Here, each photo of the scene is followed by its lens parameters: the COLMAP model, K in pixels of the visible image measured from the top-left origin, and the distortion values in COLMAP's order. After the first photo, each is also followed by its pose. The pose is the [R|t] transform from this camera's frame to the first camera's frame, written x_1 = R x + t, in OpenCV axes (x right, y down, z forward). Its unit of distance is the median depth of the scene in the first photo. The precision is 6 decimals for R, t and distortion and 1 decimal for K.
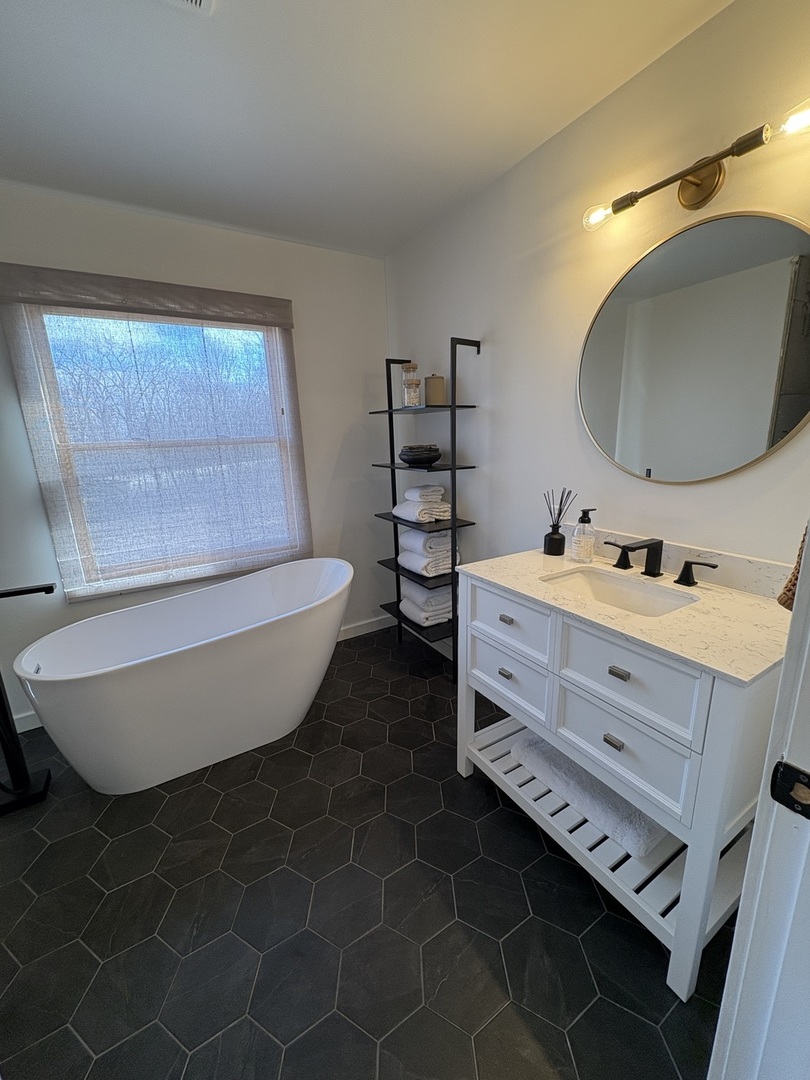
lens RADIAL K [[436.0, 0, 406.5], [0, 436.0, 538.1], [0, 0, 1]] dist [-0.001122, 0.001110]
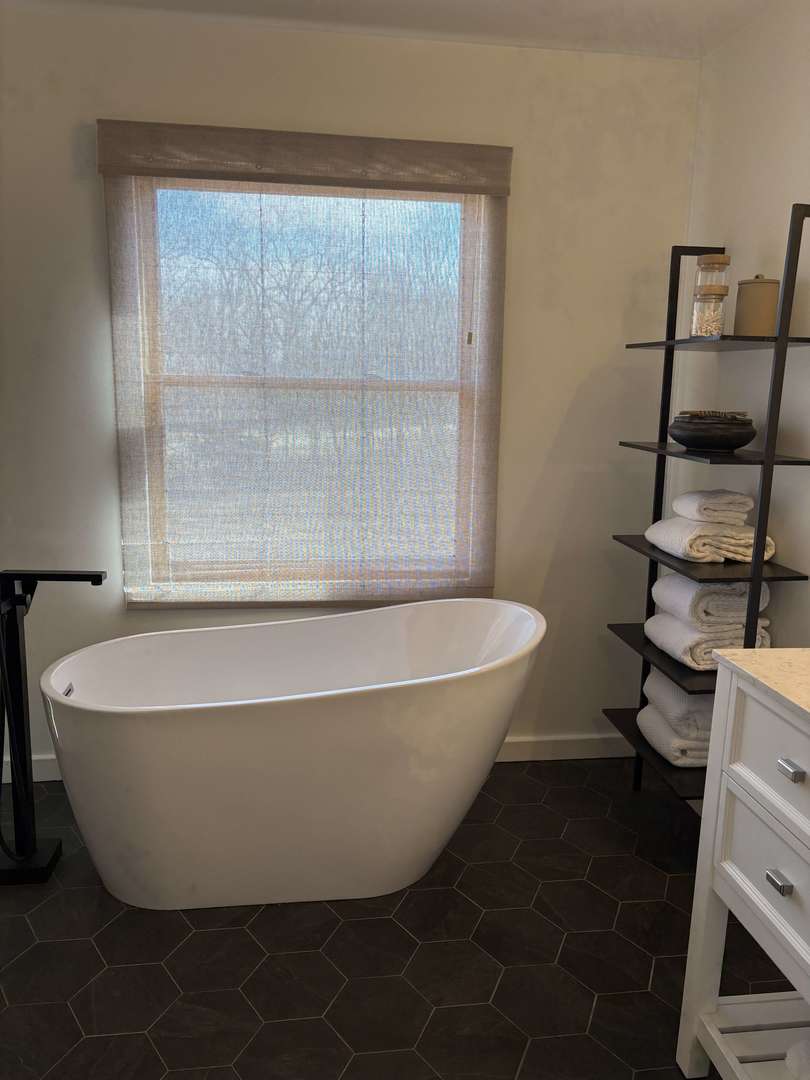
lens RADIAL K [[831.1, 0, 405.1], [0, 831.1, 539.3], [0, 0, 1]] dist [0.032222, -0.019489]
pose [[0.912595, 0.126314, -0.388864, 0.105299], [-0.144117, 0.989418, -0.016825, 0.004259], [0.382624, 0.071397, 0.921141, -0.034544]]
